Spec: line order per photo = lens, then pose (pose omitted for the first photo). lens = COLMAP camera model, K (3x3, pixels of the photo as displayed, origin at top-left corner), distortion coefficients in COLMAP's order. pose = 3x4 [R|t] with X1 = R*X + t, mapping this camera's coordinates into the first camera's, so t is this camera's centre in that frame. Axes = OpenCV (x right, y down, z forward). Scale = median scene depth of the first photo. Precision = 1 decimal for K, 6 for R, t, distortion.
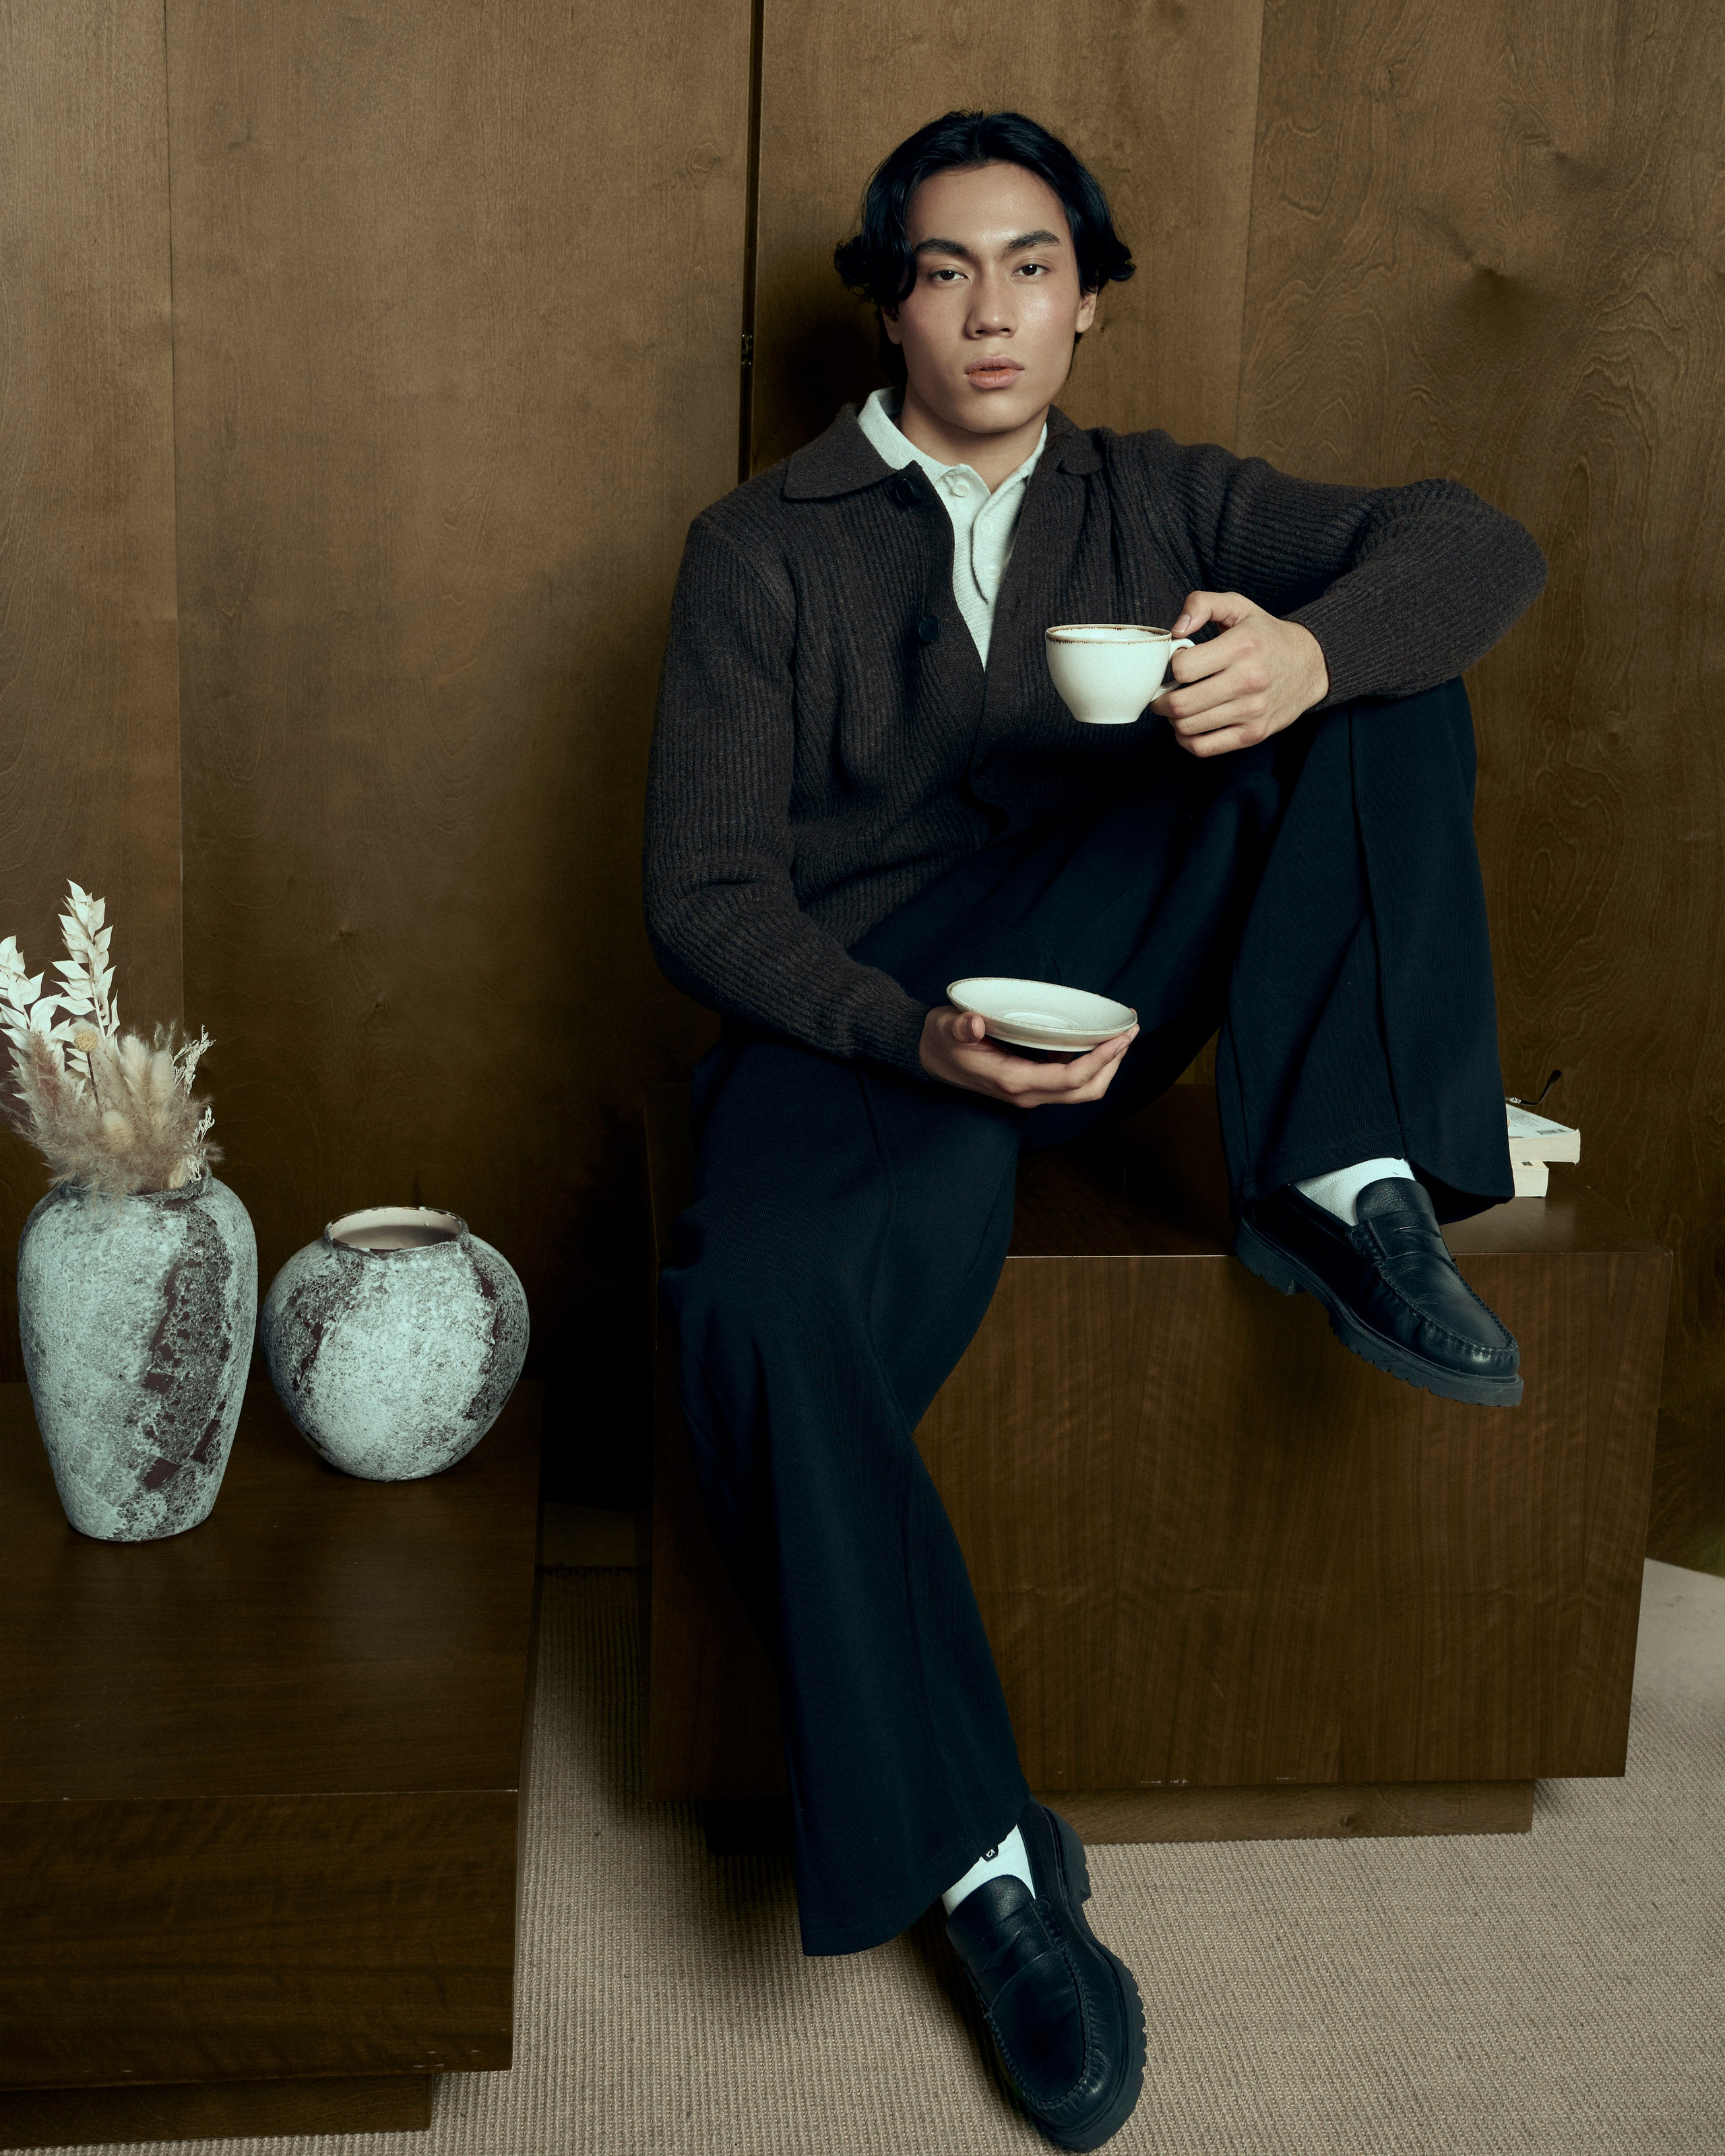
lens RADIAL K [[2541.0, 0, 863.2], [0, 2541.0, 938.8], [0, 0, 1]] dist [0.033579, 0.068497]
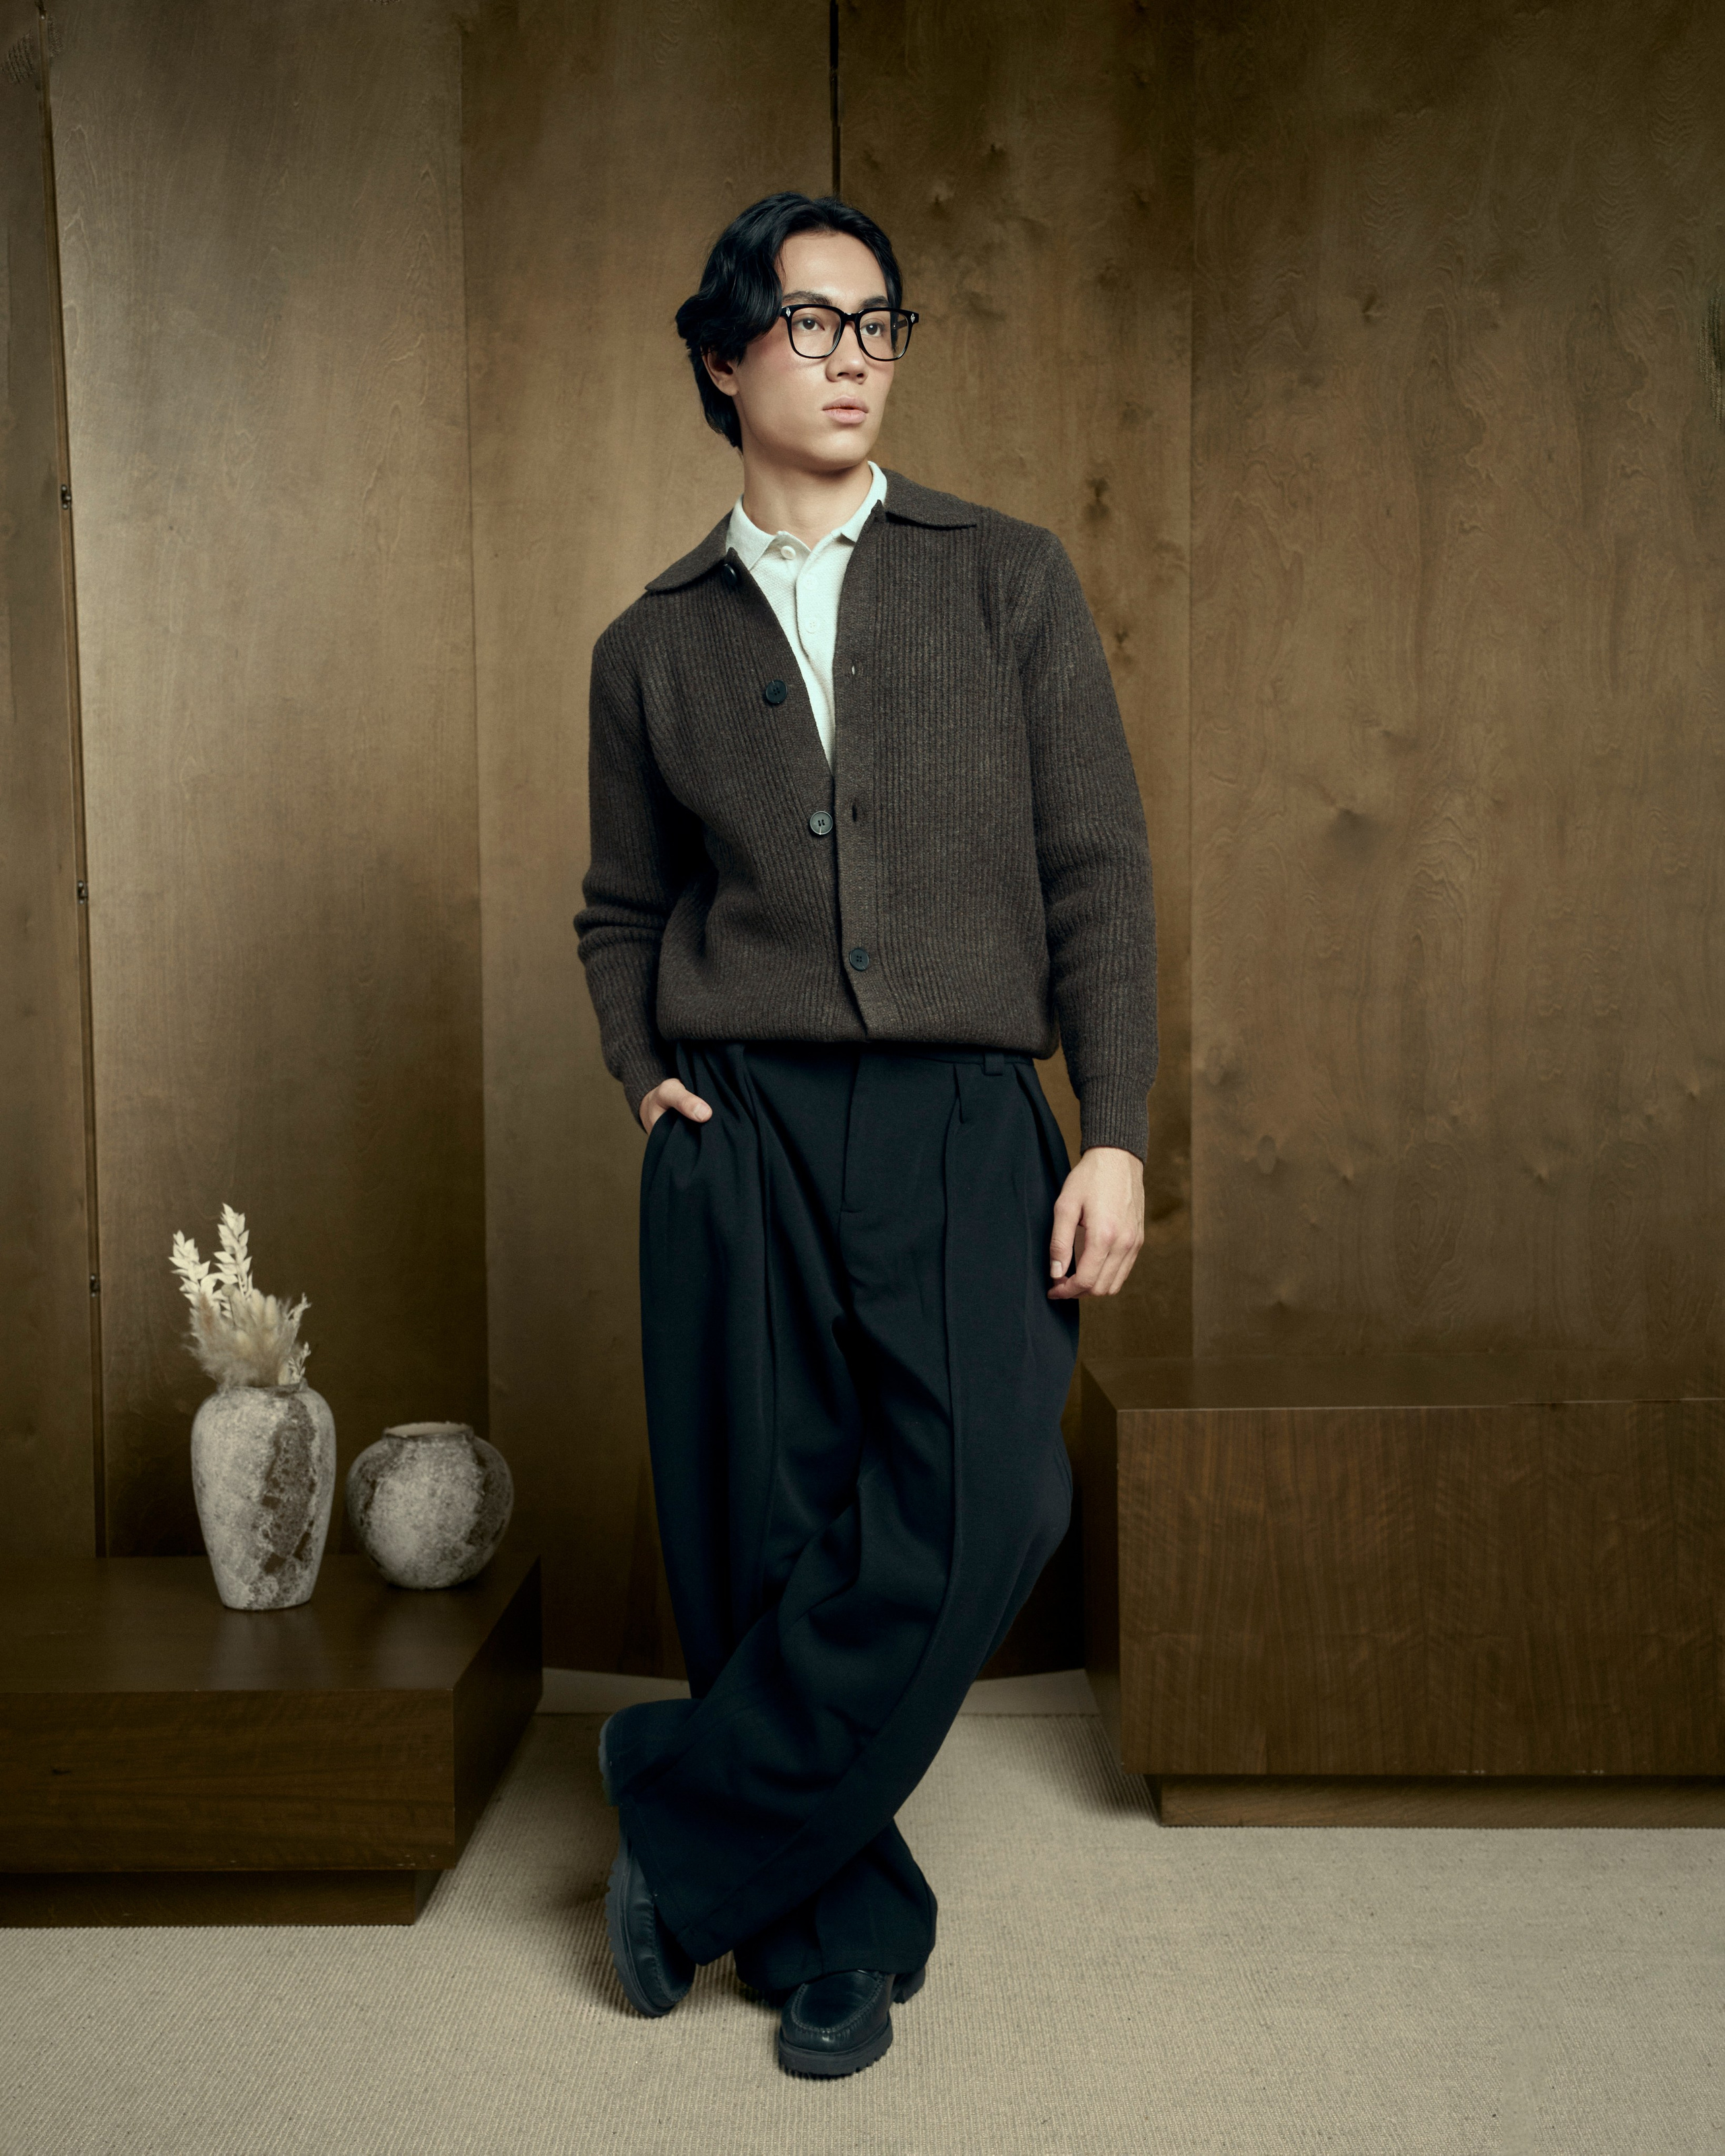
lens RADIAL K [[2399.3, 0, 763.5], [0, 2399.3, 1207.9], [0, 0, 1]] dist [0.081880, 0.040548]
pose [[0.989012, -0.041777, -0.141810, 0.120455], [0.021383, 0.989579, -0.142392, 0.187828], [0.146281, 0.137795, 0.979599, -0.460420]]
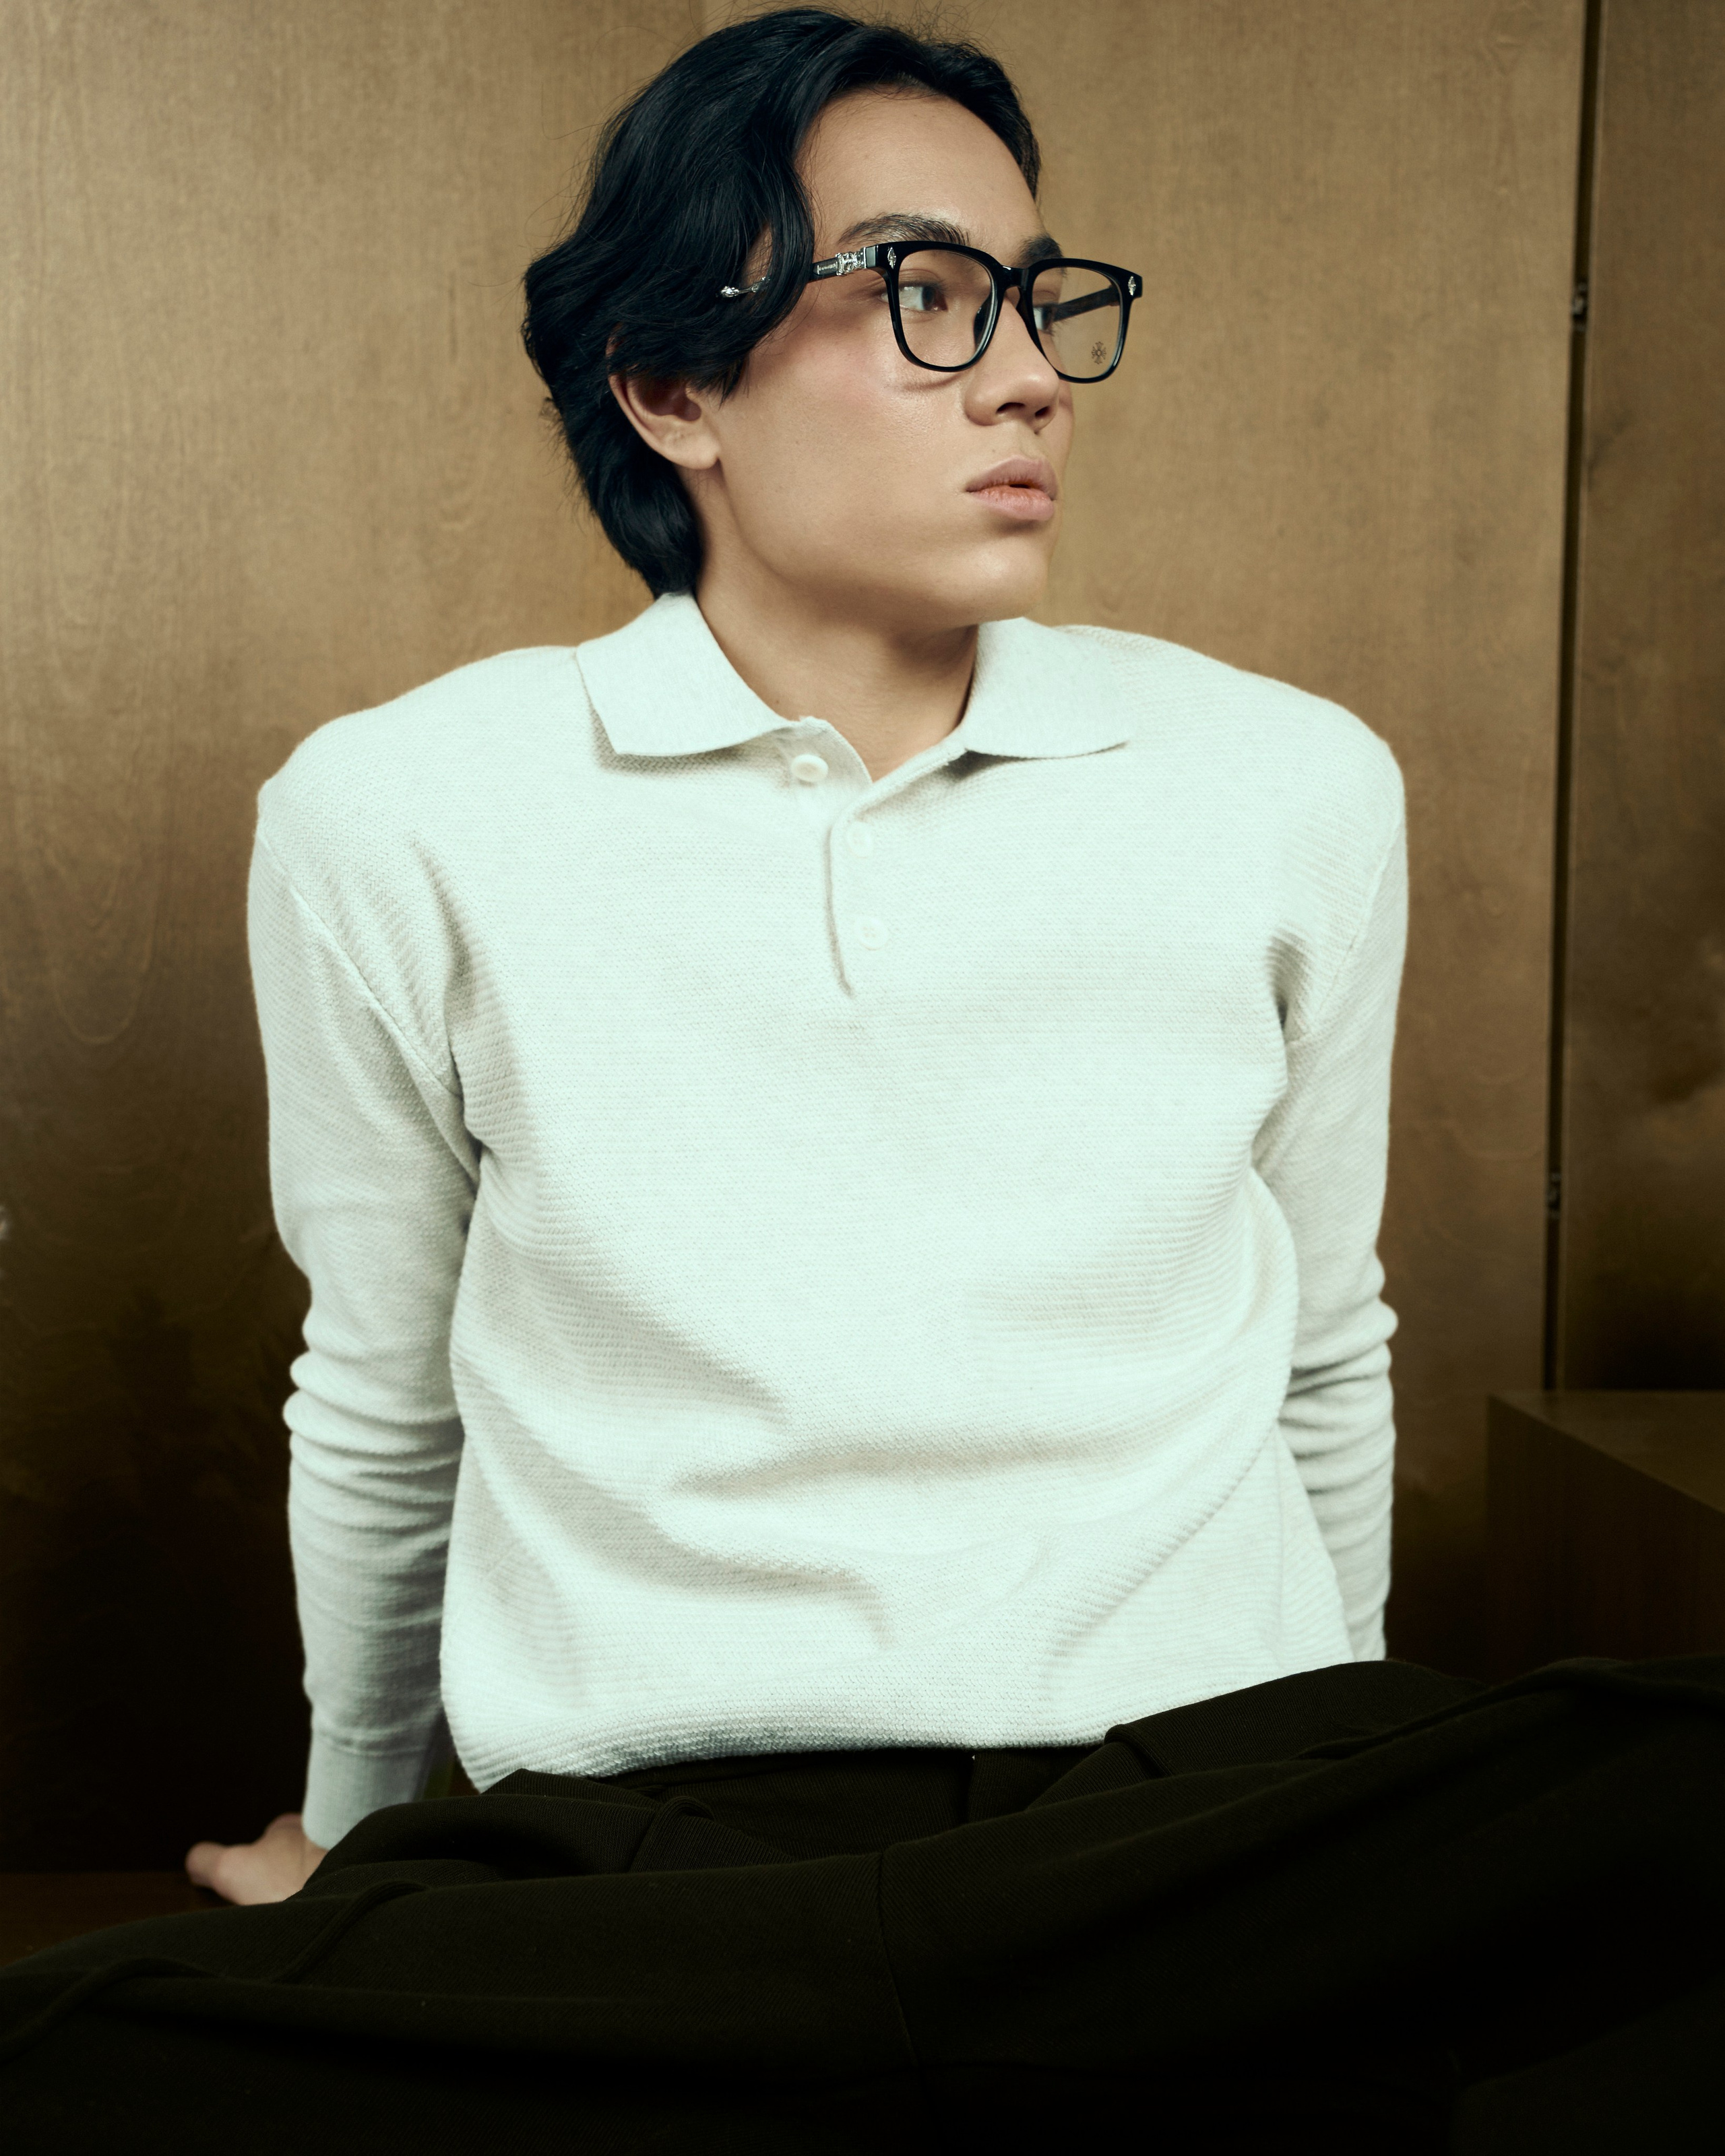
lens RADIAL K [[2826.4, 0, 841.2], [0, 2826.4, 1153.2], [0, 0, 1]] dist [0.085921, 0.119648]
pose [[0.996705, -0.028173, -0.076058, -0.213154], [0.015745, 0.987102, -0.159315, 0.119821], [0.079565, 0.157593, 0.984294, 0.315595]]
